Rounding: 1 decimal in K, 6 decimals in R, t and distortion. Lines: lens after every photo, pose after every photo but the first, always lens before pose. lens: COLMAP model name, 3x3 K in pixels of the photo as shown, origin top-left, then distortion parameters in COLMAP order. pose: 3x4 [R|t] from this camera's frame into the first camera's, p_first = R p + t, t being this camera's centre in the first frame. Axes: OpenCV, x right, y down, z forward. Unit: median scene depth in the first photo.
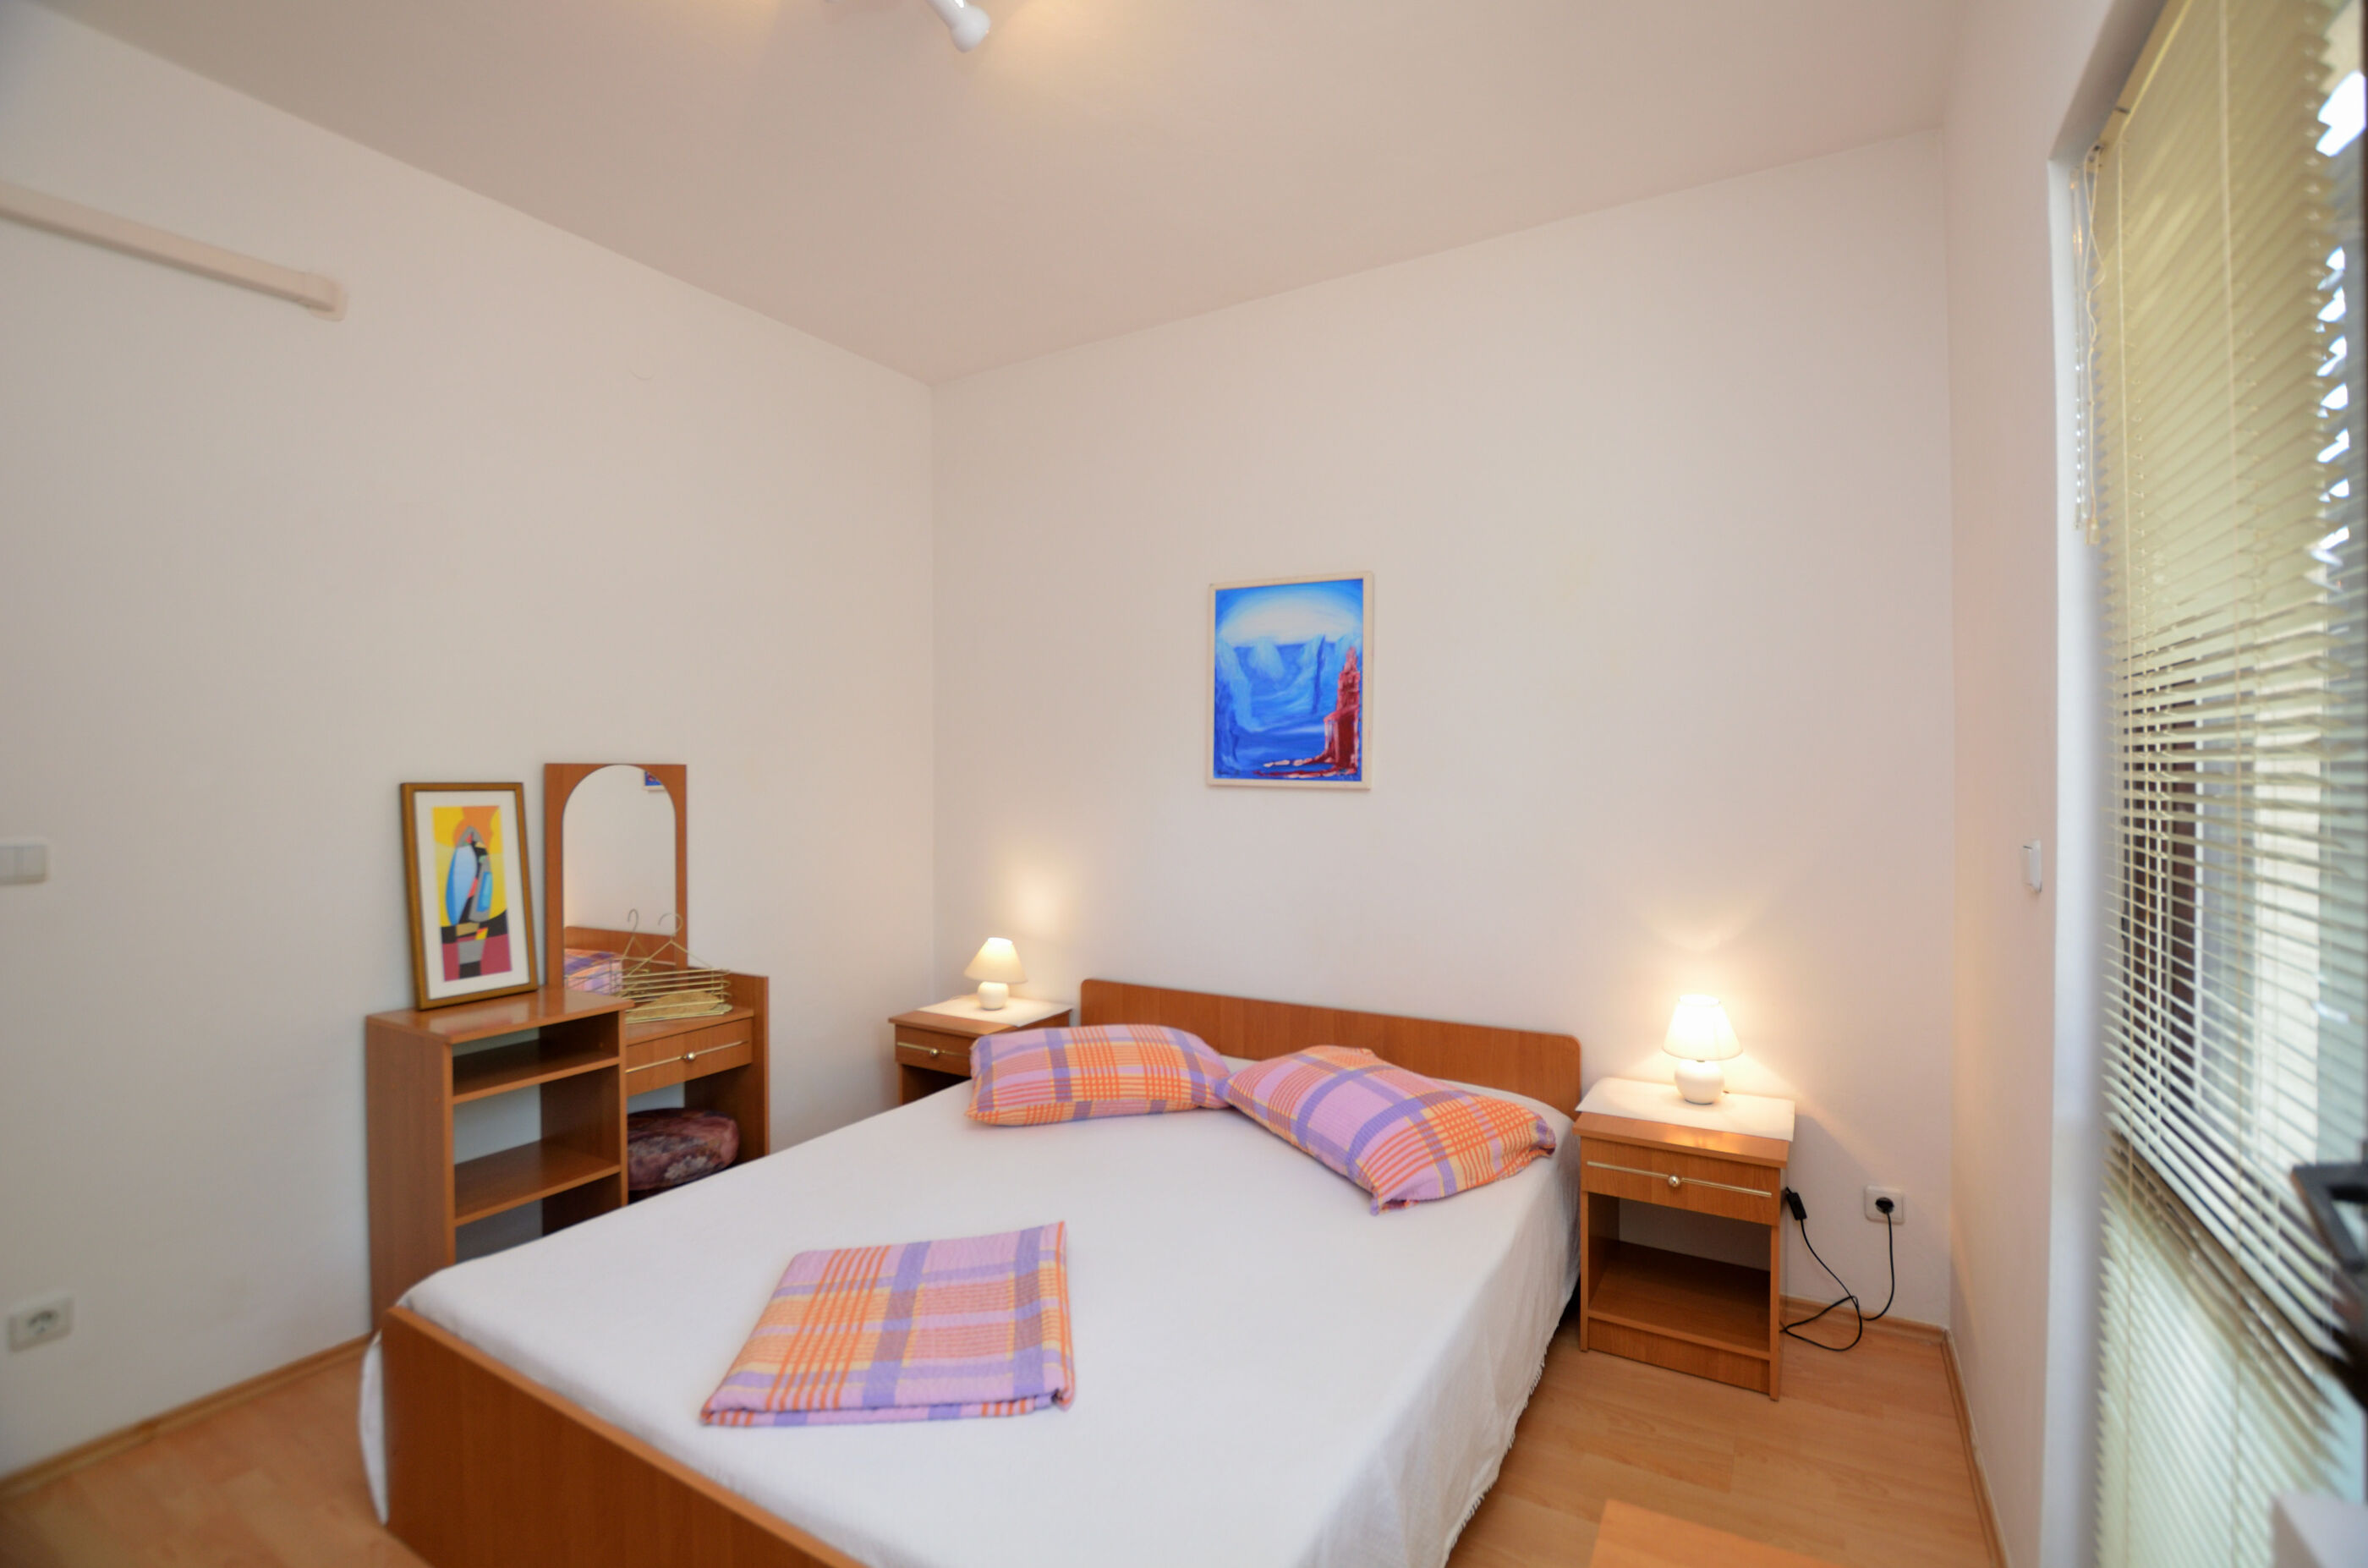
lens RADIAL K [[1046.4, 0, 1212.3], [0, 1046.4, 770.6], [0, 0, 1]] dist [-0.031756, 0.003973]
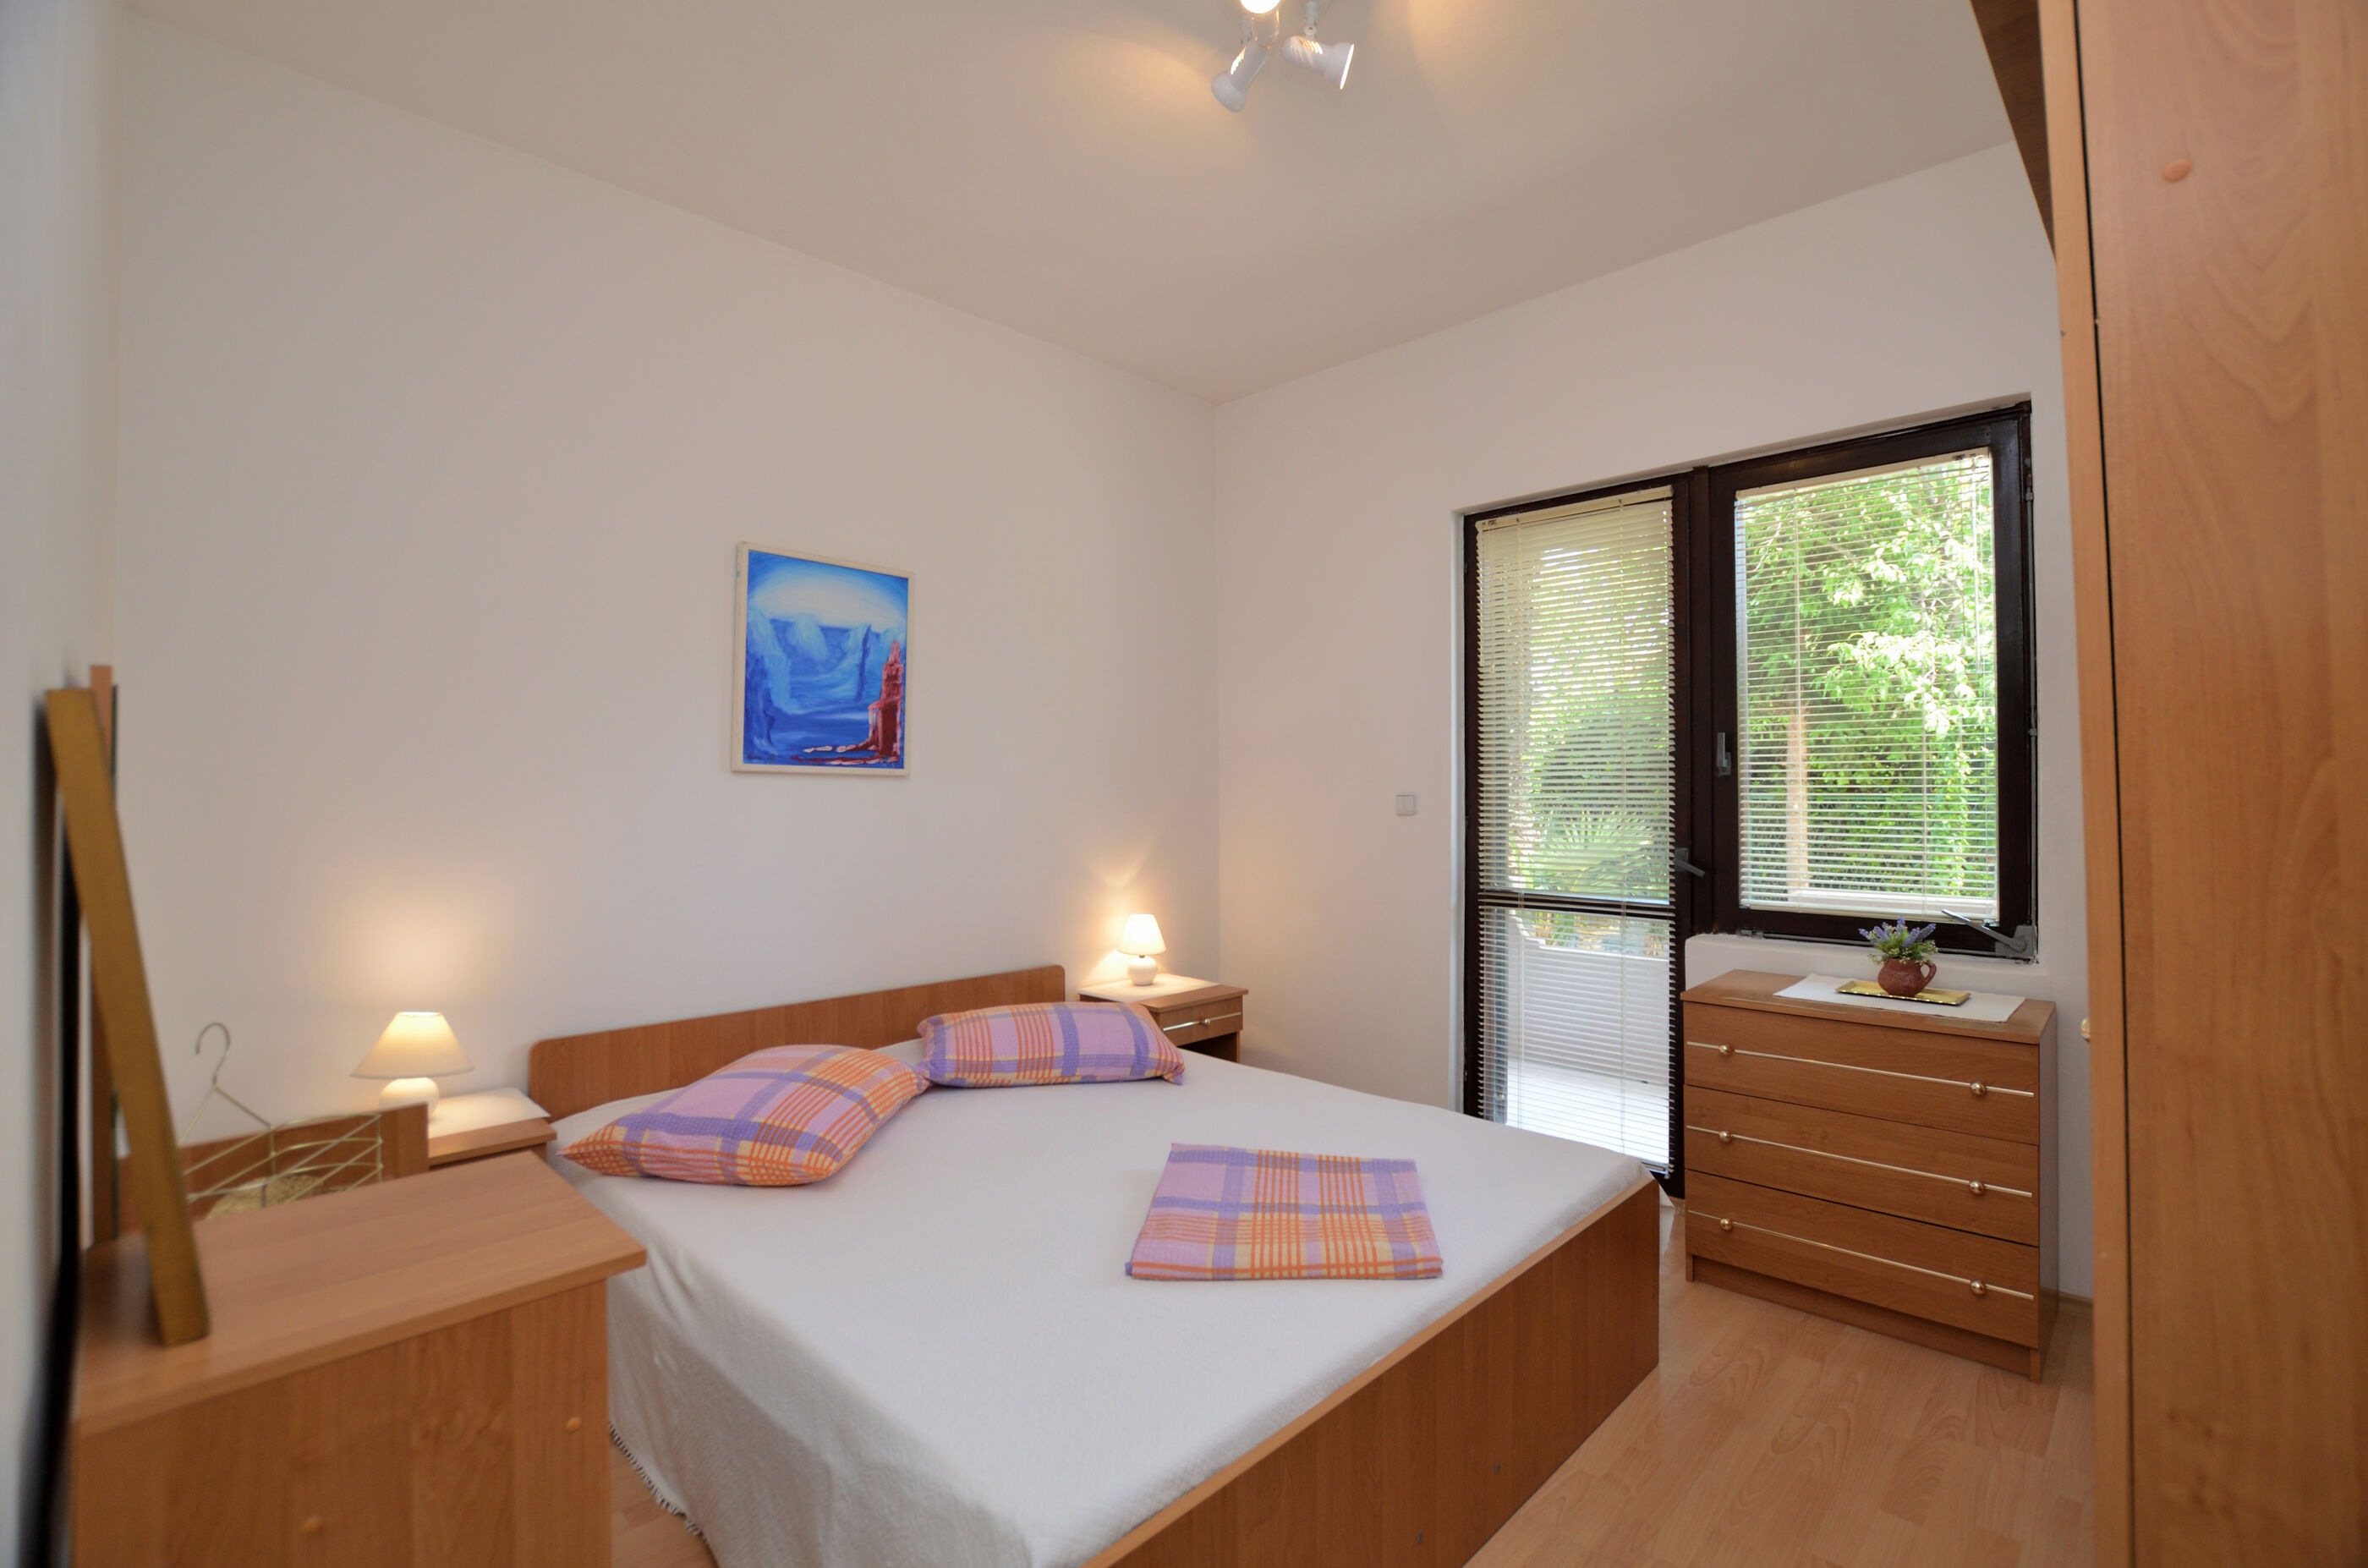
lens RADIAL K [[1046.4, 0, 1201.9], [0, 1046.4, 771.7], [0, 0, 1]] dist [-0.031756, 0.003973]
pose [[0.249629, 0.017033, 0.968192, -0.798088], [0.000899, 0.999841, -0.017822, 0.032205], [-0.968341, 0.005320, 0.249574, 0.441048]]
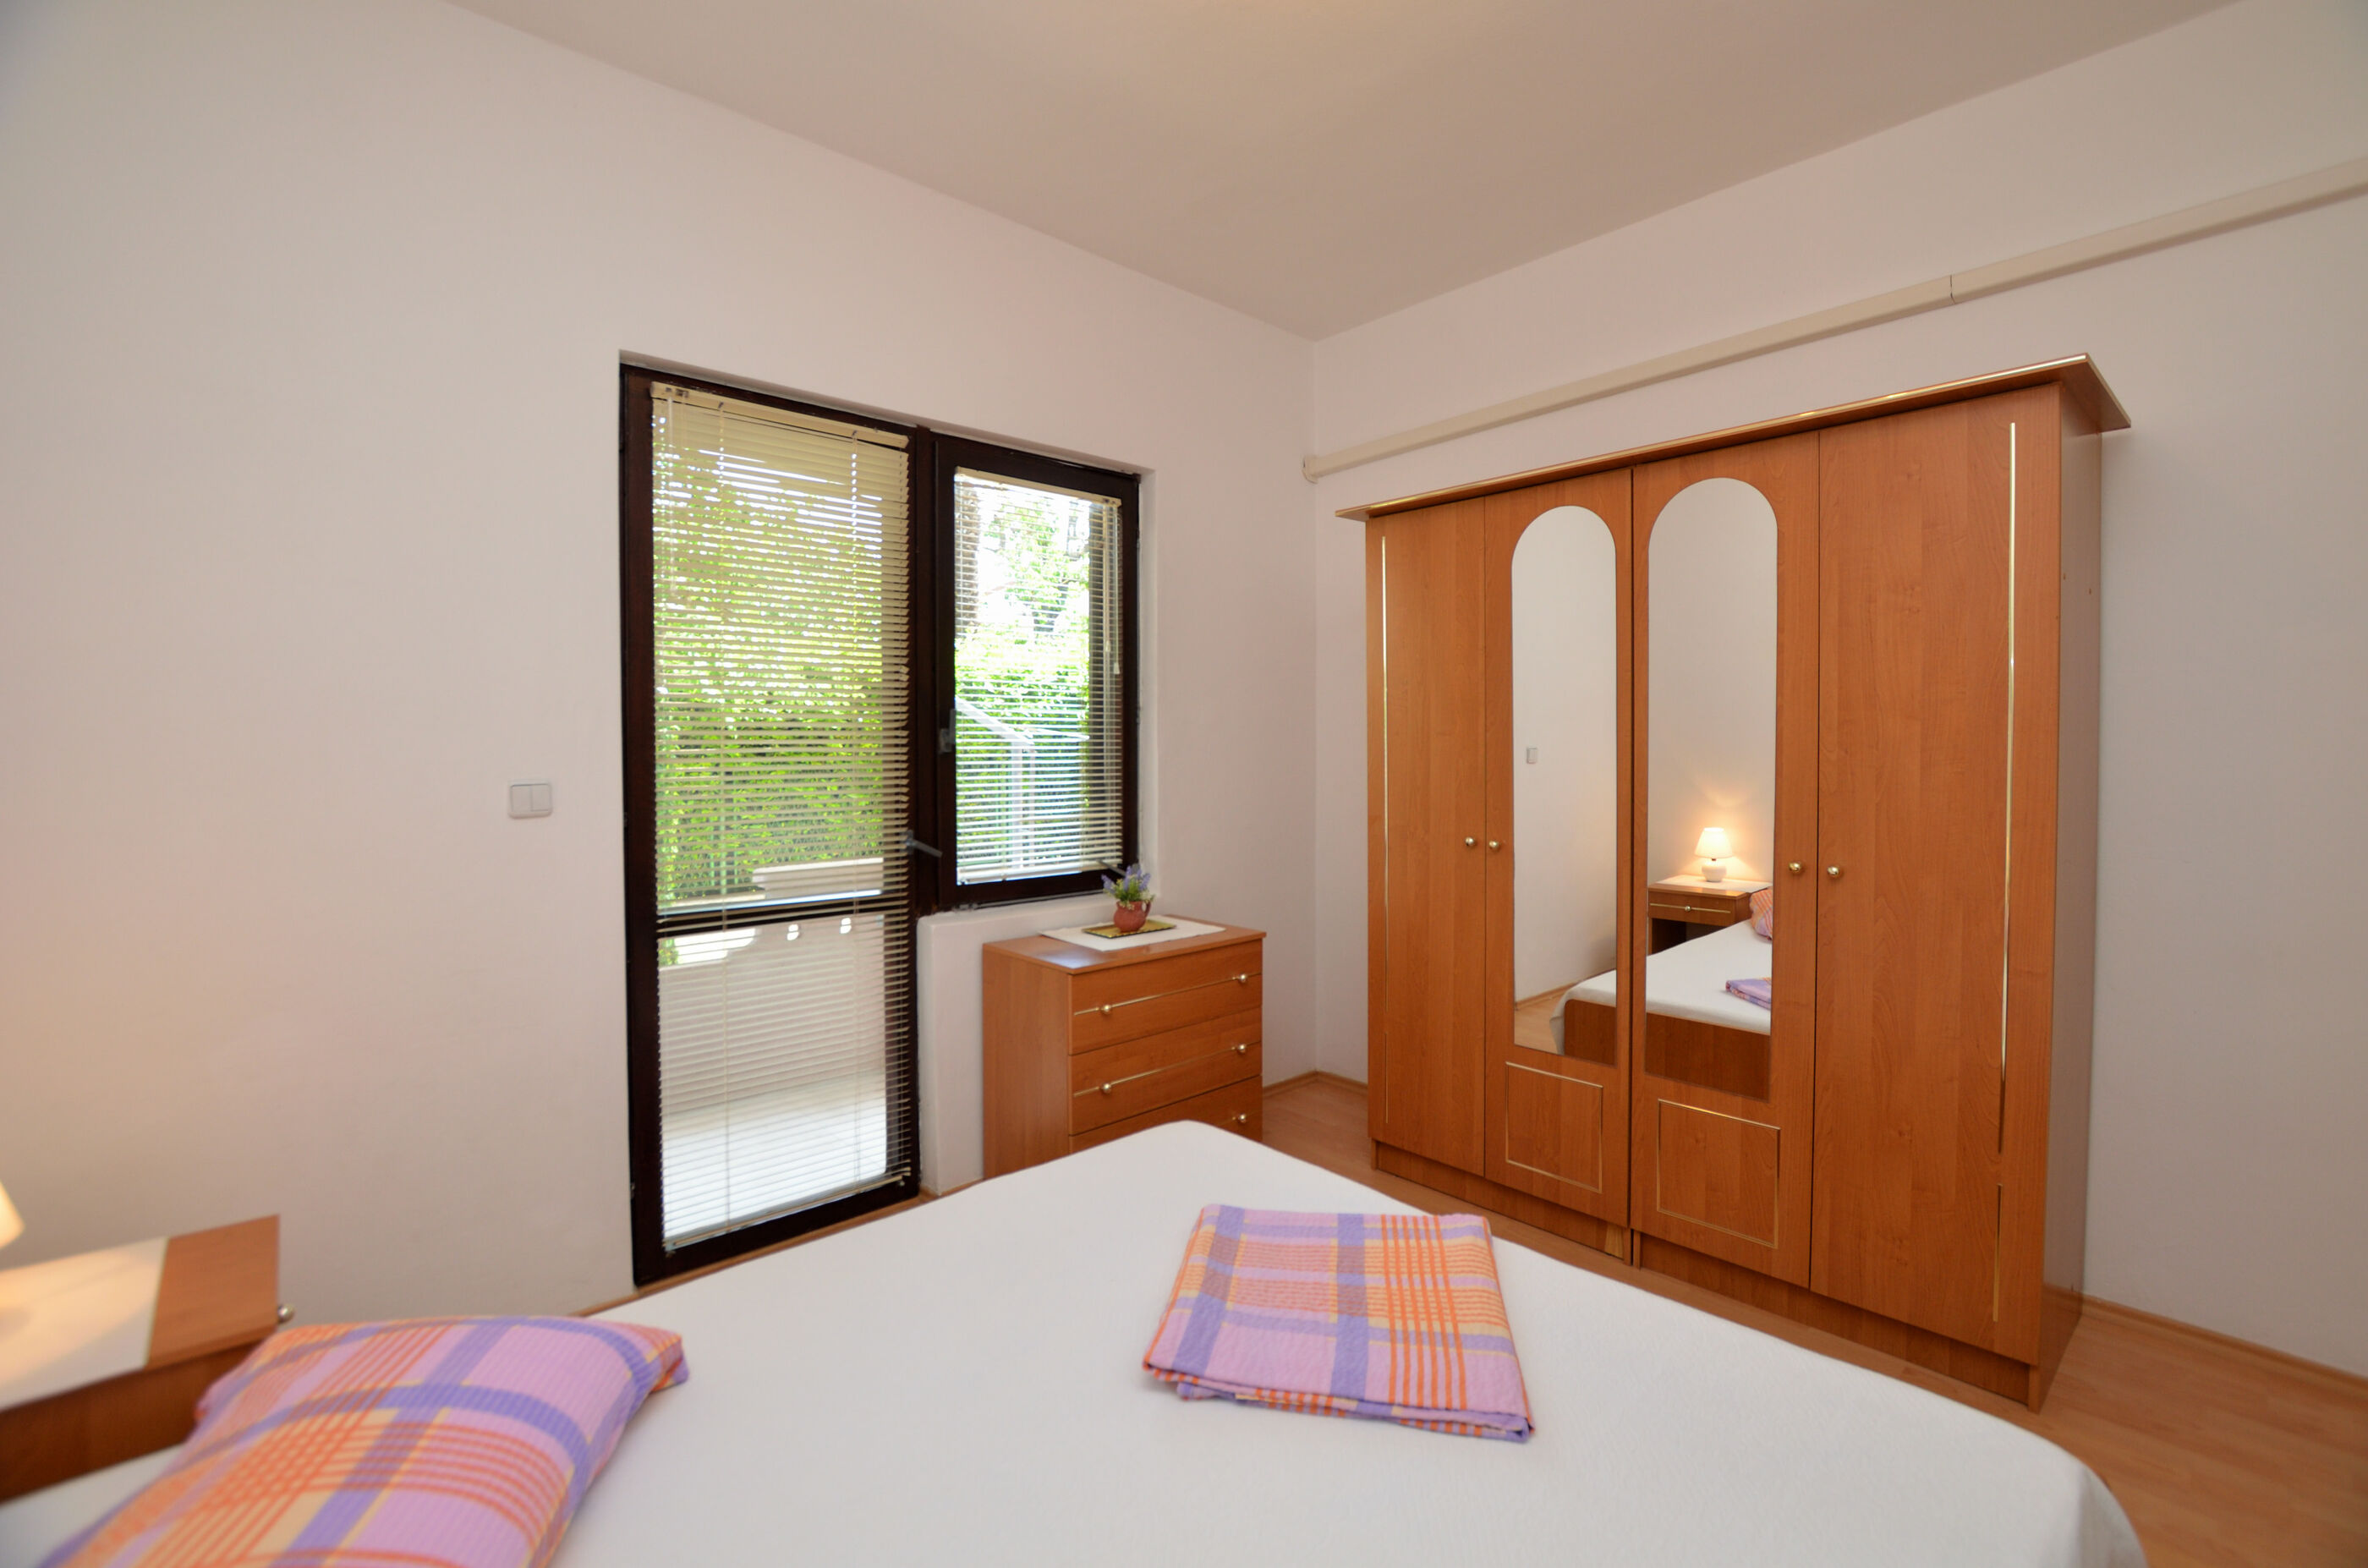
lens RADIAL K [[1046.4, 0, 1195.5], [0, 1046.4, 786.9], [0, 0, 1]] dist [-0.031756, 0.003973]
pose [[-0.951088, -0.003220, 0.308904, -0.250517], [0.008308, 0.999317, 0.035997, 0.017432], [-0.308809, 0.036802, -0.950412, 1.054514]]
